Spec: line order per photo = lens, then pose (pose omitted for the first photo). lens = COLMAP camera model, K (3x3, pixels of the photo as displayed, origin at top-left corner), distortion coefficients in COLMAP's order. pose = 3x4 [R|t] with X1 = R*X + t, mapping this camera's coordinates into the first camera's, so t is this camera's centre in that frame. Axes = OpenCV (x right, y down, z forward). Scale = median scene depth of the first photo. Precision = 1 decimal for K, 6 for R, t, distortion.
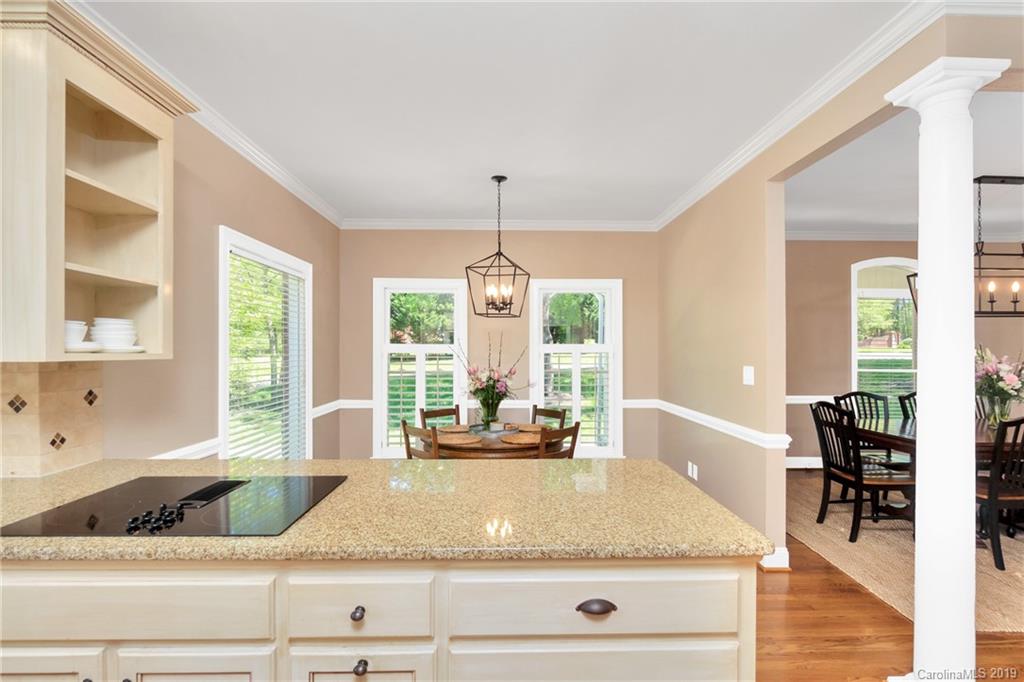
lens RADIAL K [[481.0, 0, 514.5], [0, 481.0, 348.9], [0, 0, 1]] dist [-0.003967, -0.000053]
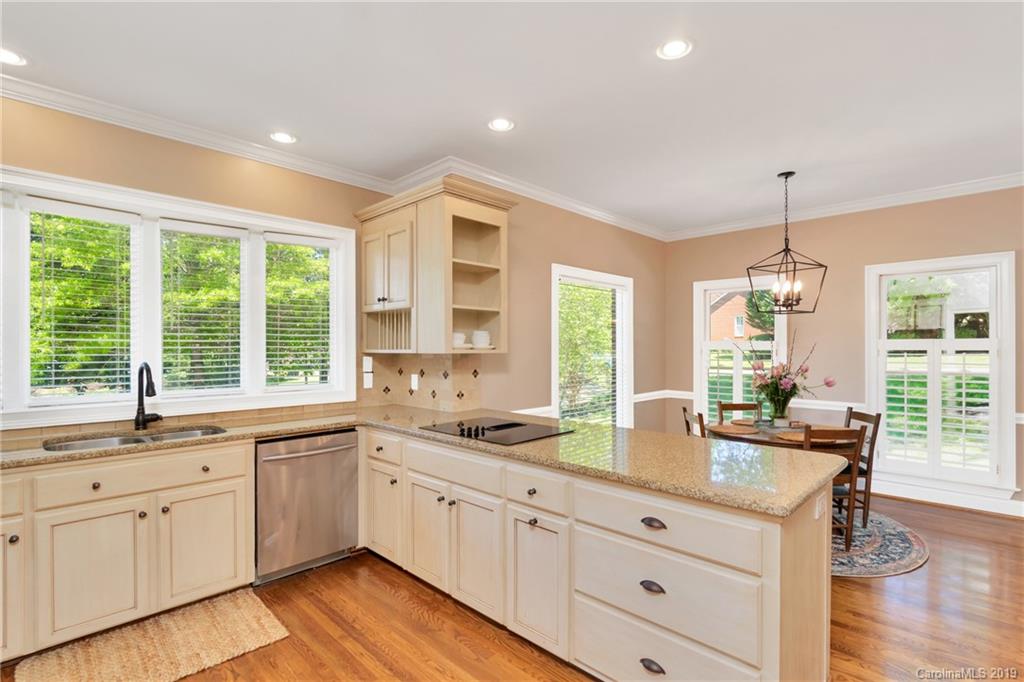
lens RADIAL K [[481.0, 0, 514.5], [0, 481.0, 348.9], [0, 0, 1]] dist [-0.003967, -0.000053]
pose [[0.705555, 0.001086, -0.708655, 0.580182], [0.003817, 0.999978, 0.005333, -0.002448], [0.708645, -0.006467, 0.705535, -0.212295]]
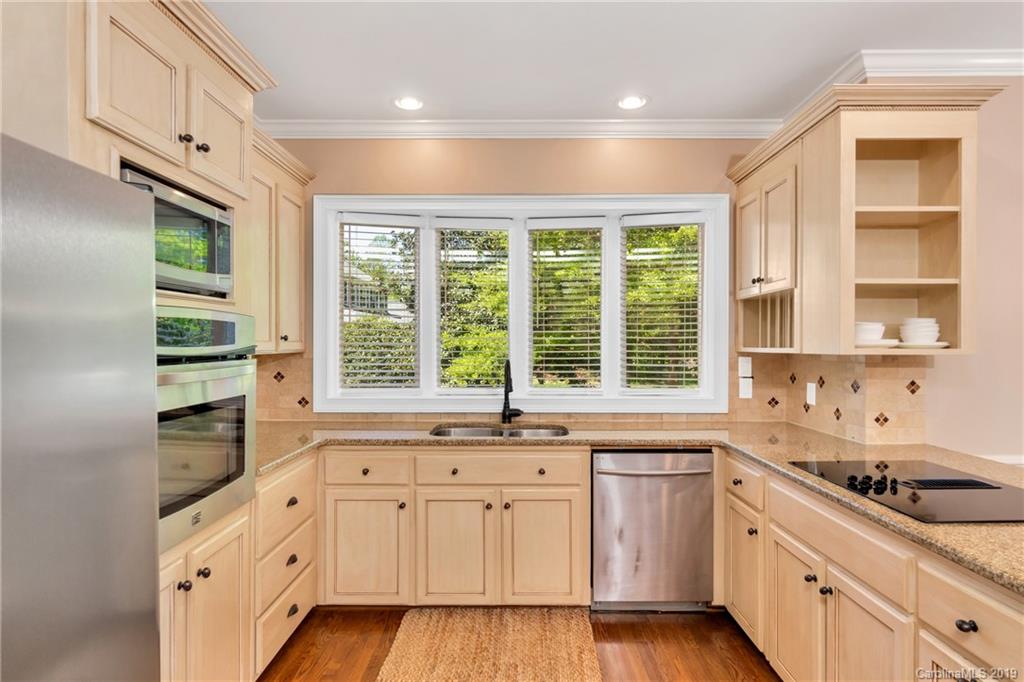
lens RADIAL K [[544.5, 0, 515.6], [0, 544.5, 347.4], [0, 0, 1]] dist [0.001883, 0.000386]
pose [[-0.017050, 0.004588, -0.999844, 0.475579], [0.003237, 0.999984, 0.004533, -0.002795], [0.999849, -0.003159, -0.017064, 0.082049]]
